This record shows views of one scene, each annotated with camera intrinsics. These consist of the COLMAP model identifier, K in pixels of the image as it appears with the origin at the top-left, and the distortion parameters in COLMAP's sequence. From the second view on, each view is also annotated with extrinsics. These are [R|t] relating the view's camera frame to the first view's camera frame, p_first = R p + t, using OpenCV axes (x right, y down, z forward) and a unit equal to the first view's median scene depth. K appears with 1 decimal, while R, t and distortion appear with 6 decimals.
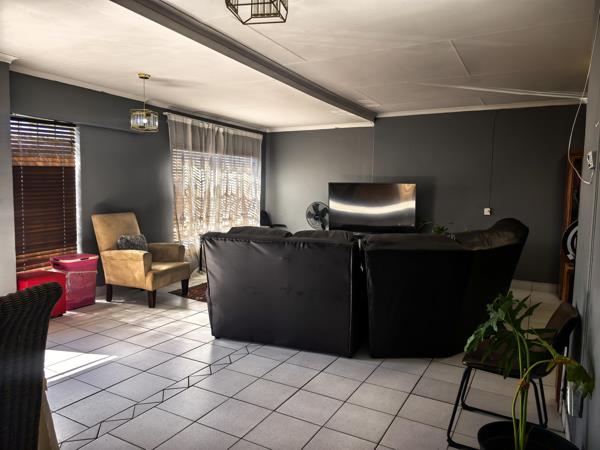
lens RADIAL K [[428.8, 0, 298.8], [0, 428.8, 224.3], [0, 0, 1]] dist [0.065974, -0.080672]
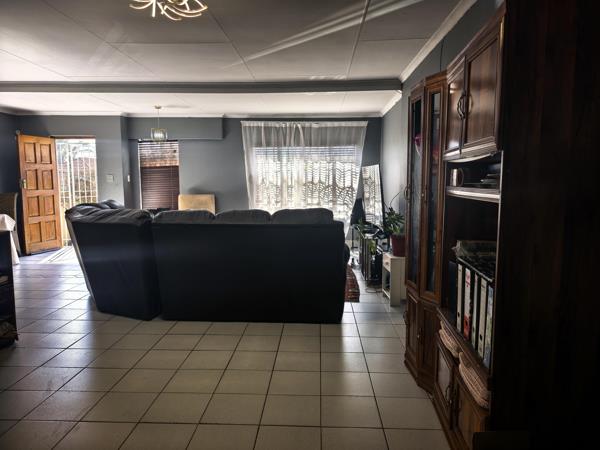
lens RADIAL K [[428.8, 0, 303.0], [0, 428.8, 228.4], [0, 0, 1]] dist [0.065974, -0.080672]
pose [[0.441847, 0.085821, -0.892976, 0.918281], [-0.062907, 0.995927, 0.064589, -0.021934], [0.894882, 0.027636, 0.445447, 0.530892]]
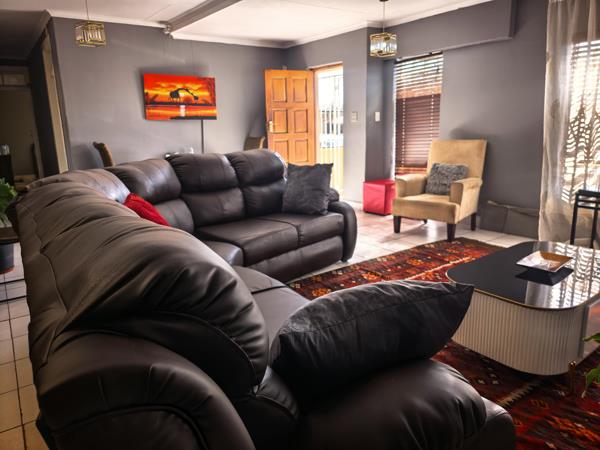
lens RADIAL K [[428.8, 0, 298.1], [0, 428.8, 219.6], [0, 0, 1]] dist [0.065974, -0.080672]
pose [[-0.435704, 0.189856, -0.879839, 0.487620], [-0.054178, 0.970197, 0.236184, -0.048489], [0.898458, 0.150574, -0.412432, 0.891417]]
